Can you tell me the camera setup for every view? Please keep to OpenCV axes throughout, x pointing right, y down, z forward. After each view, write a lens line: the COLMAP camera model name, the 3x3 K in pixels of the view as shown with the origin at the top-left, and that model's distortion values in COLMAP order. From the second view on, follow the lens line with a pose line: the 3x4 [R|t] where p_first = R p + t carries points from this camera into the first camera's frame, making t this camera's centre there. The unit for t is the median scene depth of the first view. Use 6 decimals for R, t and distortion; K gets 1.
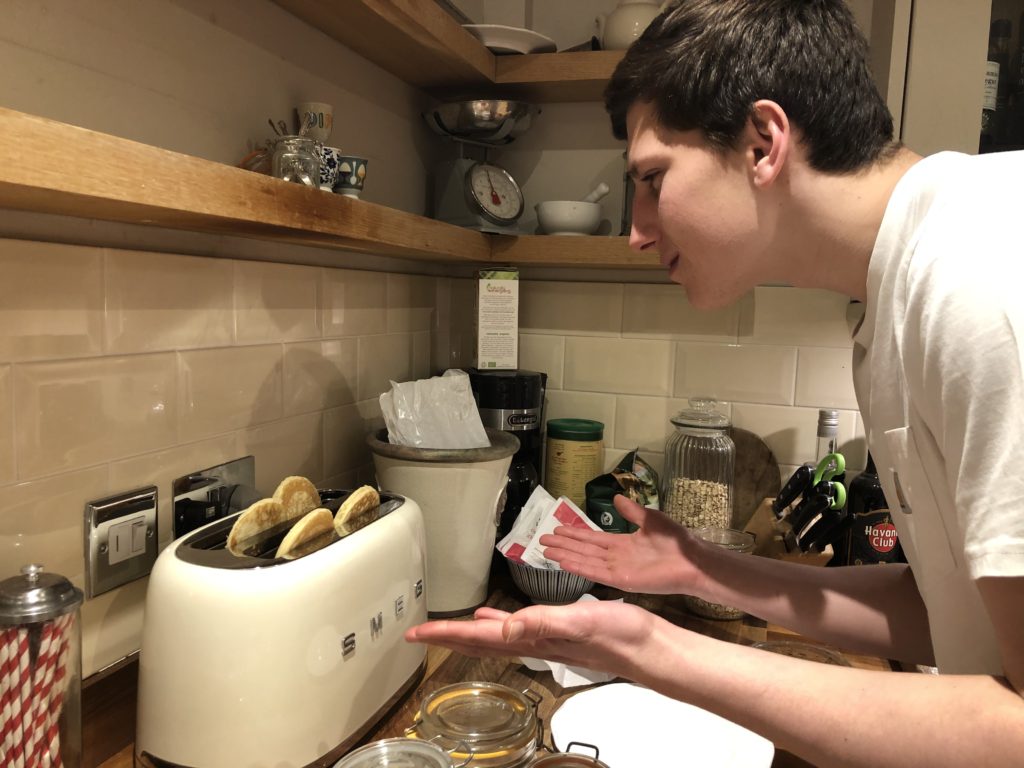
lens RADIAL K [[884.9, 0, 512.0], [0, 884.9, 384.0], [0, 0, 1]] dist [0.104418, -0.363092]
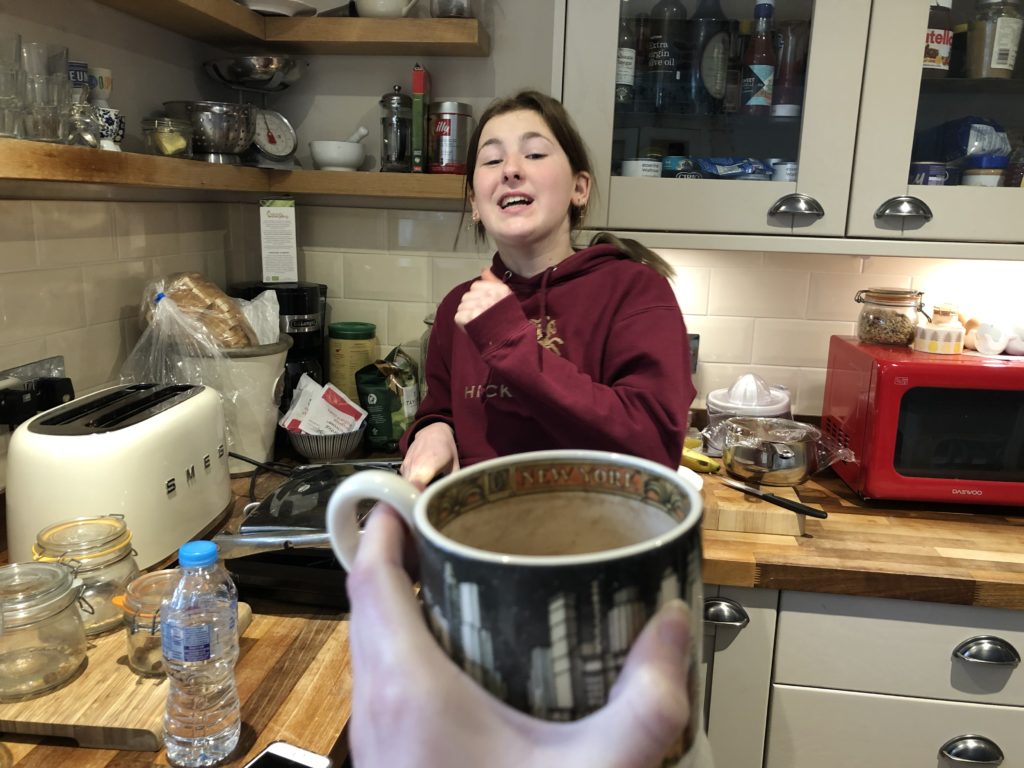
lens RADIAL K [[822.0, 0, 512.0], [0, 822.0, 384.0], [0, 0, 1]] dist [-0.009855, 0.013137]
pose [[0.980386, -0.039146, 0.193162, 0.074587], [0.017085, 0.993267, 0.114582, -0.001741], [-0.196347, -0.109034, 0.974453, -0.181463]]
